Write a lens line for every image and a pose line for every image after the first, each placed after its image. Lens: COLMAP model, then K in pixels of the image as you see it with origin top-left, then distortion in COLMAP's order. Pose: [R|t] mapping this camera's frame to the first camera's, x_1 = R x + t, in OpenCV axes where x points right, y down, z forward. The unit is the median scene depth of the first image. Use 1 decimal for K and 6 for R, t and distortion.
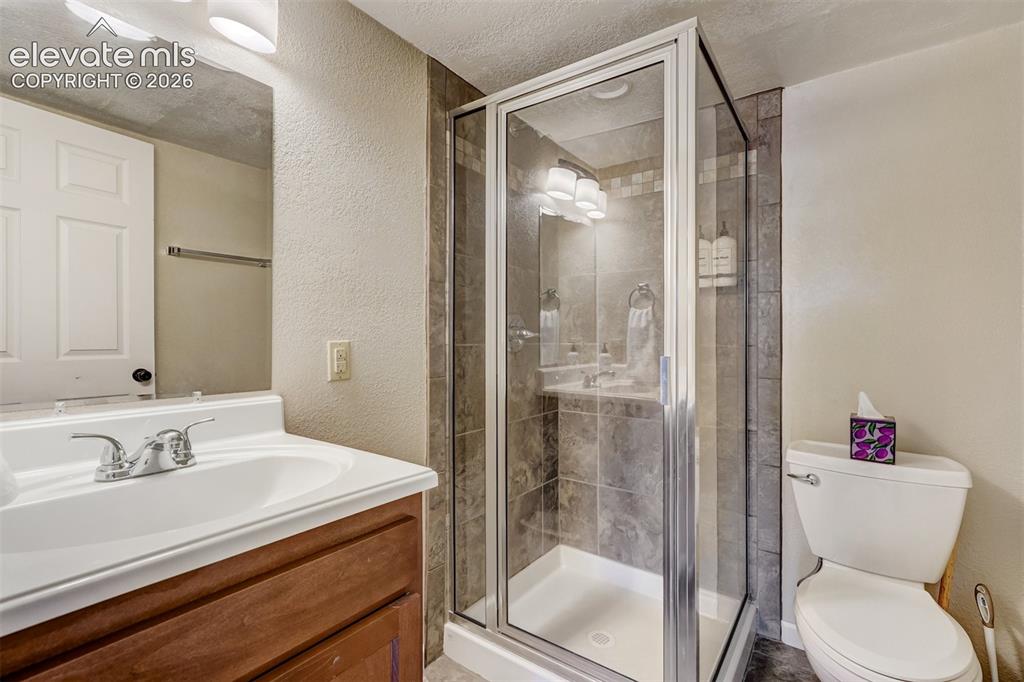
lens RADIAL K [[457.8, 0, 515.5], [0, 457.8, 340.3], [0, 0, 1]] dist [-0.012891, 0.000387]
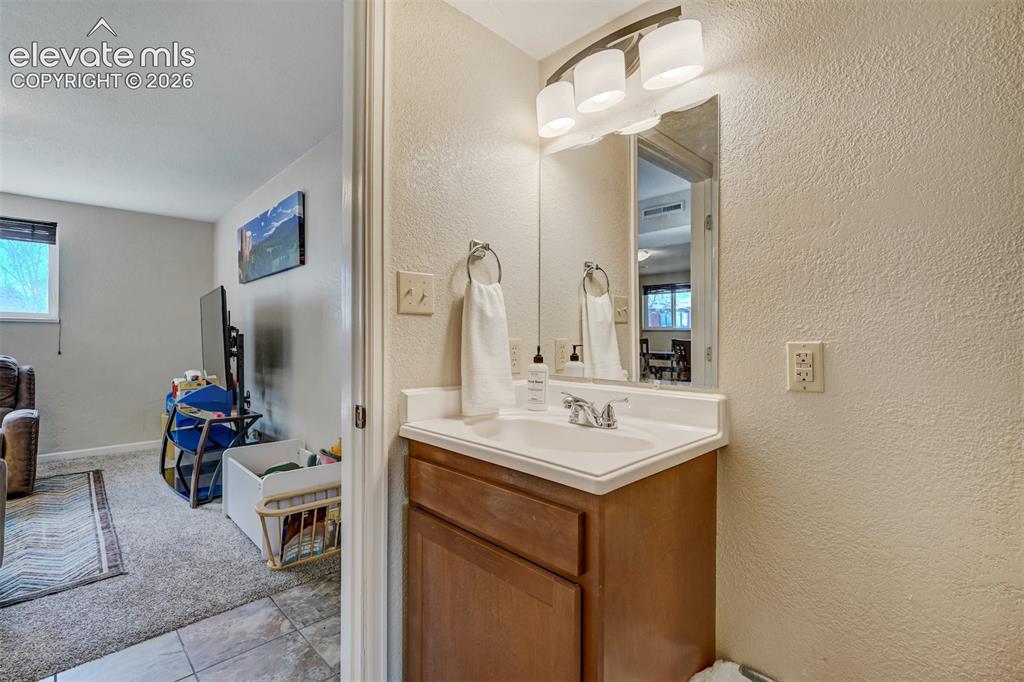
lens RADIAL K [[477.2, 0, 513.6], [0, 477.2, 335.2], [0, 0, 1]] dist [-0.007250, 0.001642]
pose [[-0.190331, -0.002009, -0.981718, 0.544739], [-0.006791, 0.999977, -0.000729, -0.006917], [0.981697, 0.006528, -0.190340, 0.677583]]
